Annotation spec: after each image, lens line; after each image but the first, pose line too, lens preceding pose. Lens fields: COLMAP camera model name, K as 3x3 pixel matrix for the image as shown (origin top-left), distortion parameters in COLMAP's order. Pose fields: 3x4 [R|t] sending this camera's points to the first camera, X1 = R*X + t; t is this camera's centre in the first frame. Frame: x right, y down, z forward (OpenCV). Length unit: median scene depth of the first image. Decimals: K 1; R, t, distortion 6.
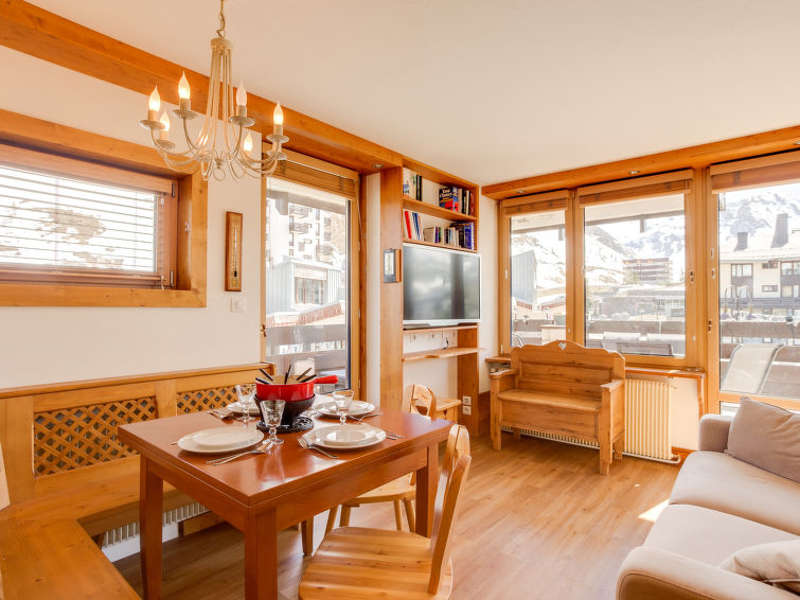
lens RADIAL K [[433.1, 0, 400.0], [0, 433.1, 300.0], [0, 0, 1]] dist [-0.047139, 0.033503]
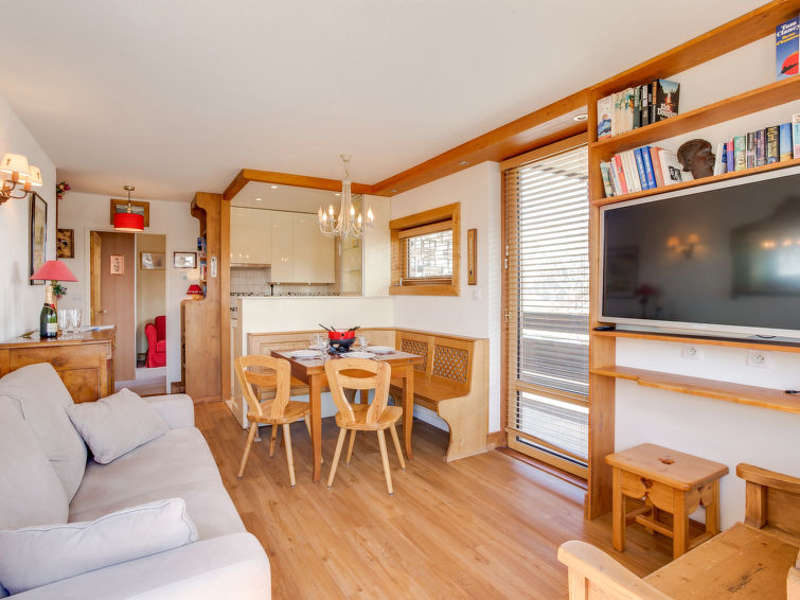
lens RADIAL K [[433.1, 0, 400.0], [0, 433.1, 300.0], [0, 0, 1]] dist [-0.047139, 0.033503]
pose [[-0.318905, 0.012049, -0.947710, 0.679985], [0.010711, 0.999901, 0.009108, 0.008928], [0.947726, -0.007246, -0.319003, 0.805508]]
